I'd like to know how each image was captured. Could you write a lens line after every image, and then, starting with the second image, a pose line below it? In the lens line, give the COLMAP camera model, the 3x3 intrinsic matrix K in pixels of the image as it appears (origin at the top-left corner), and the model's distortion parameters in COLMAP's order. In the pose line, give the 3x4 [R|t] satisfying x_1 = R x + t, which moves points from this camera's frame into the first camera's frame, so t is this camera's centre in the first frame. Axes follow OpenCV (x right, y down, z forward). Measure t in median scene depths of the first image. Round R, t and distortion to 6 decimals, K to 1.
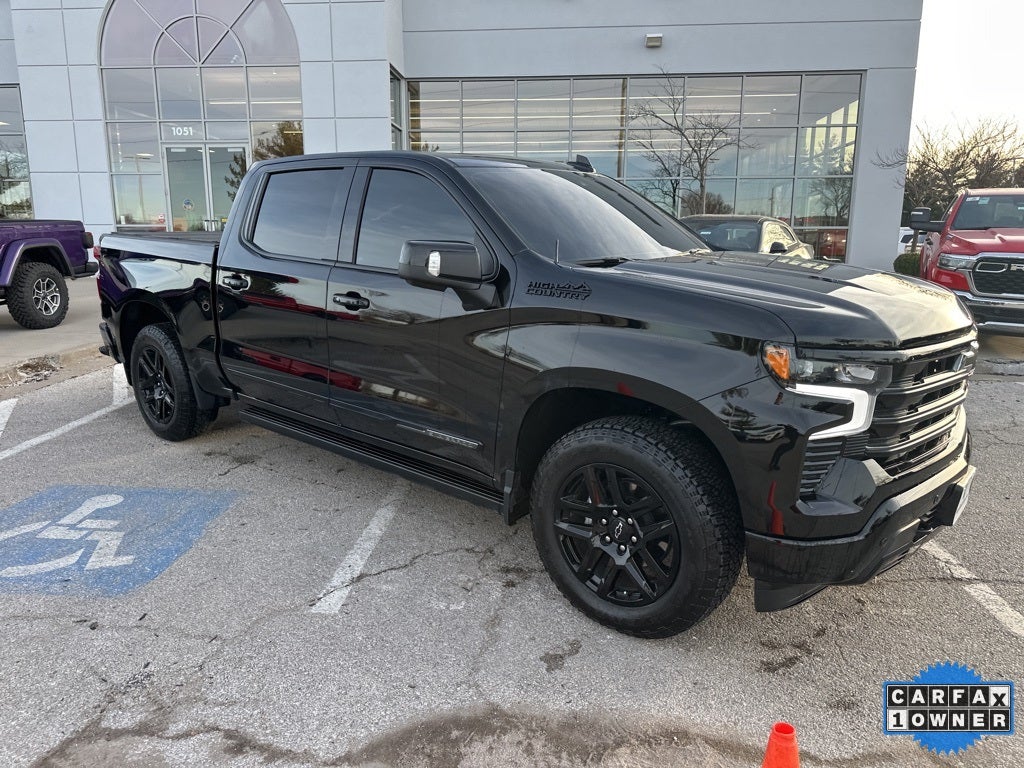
lens RADIAL K [[718.3, 0, 508.1], [0, 718.3, 387.6], [0, 0, 1]] dist [0.034685, -0.040111]
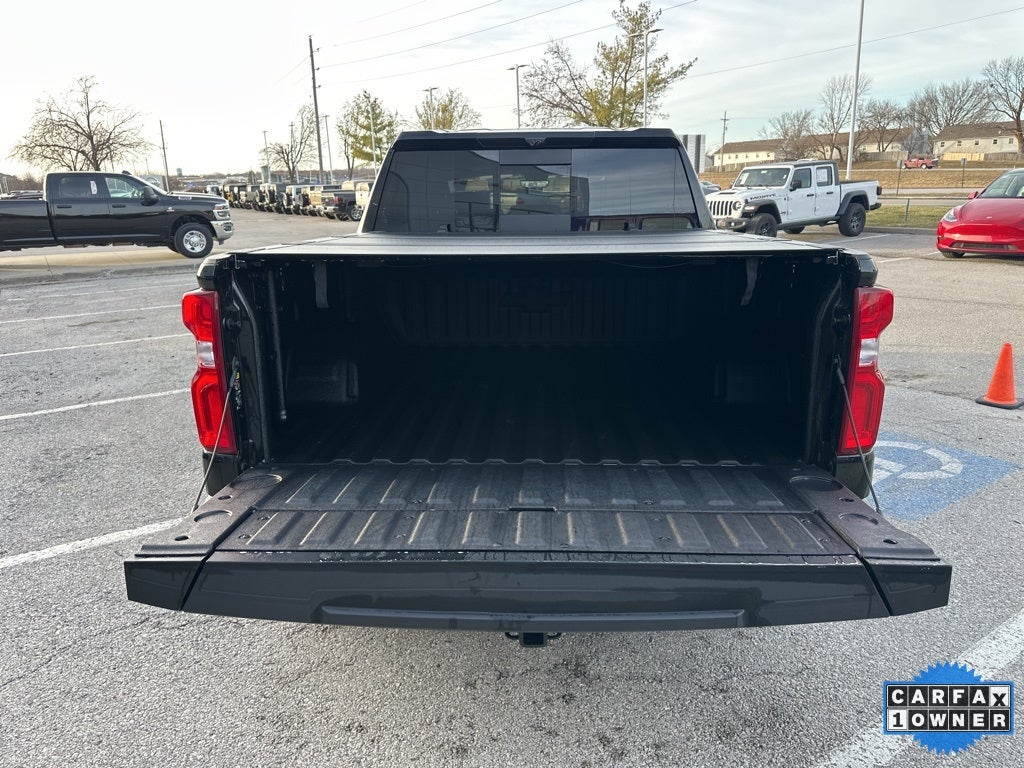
lens RADIAL K [[718.3, 0, 517.9], [0, 718.3, 379.9], [0, 0, 1]] dist [0.034685, -0.040111]
pose [[-0.622672, -0.195402, 0.757692, -1.256232], [0.183183, 0.905008, 0.383933, -0.547530], [-0.760739, 0.377861, -0.527729, 2.291687]]
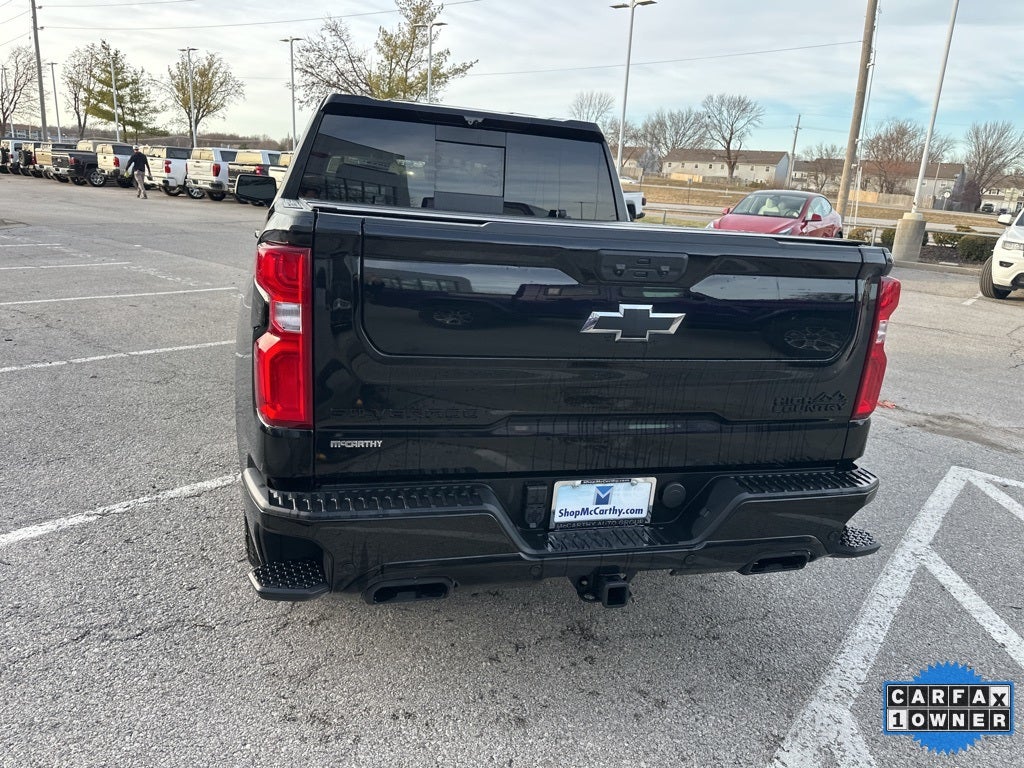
lens RADIAL K [[718.3, 0, 504.7], [0, 718.3, 380.1], [0, 0, 1]] dist [0.034685, -0.040111]
pose [[-0.824276, -0.207125, 0.526943, -1.066280], [0.049904, 0.900485, 0.432015, -0.566388], [-0.563985, 0.382396, -0.731912, 2.481730]]
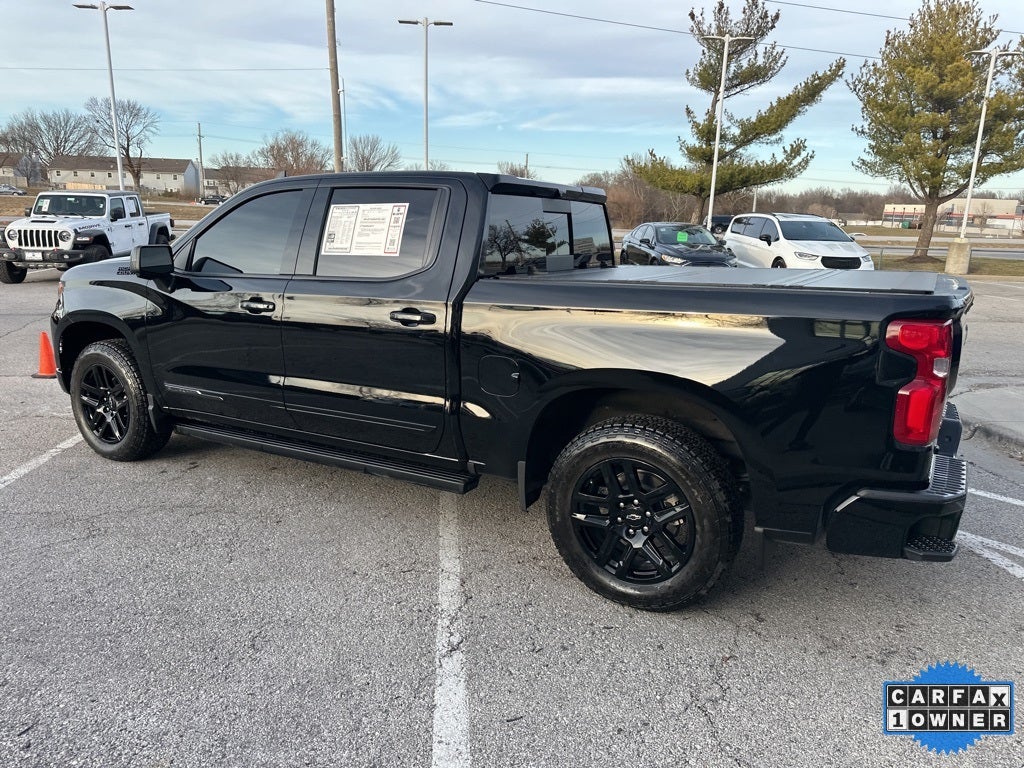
lens RADIAL K [[718.3, 0, 503.7], [0, 718.3, 383.7], [0, 0, 1]] dist [0.034685, -0.040111]
pose [[-0.985216, 0.009774, -0.171039, -0.040844], [-0.064522, 0.903689, 0.423301, -0.673493], [0.158703, 0.428079, -0.889698, 2.795581]]
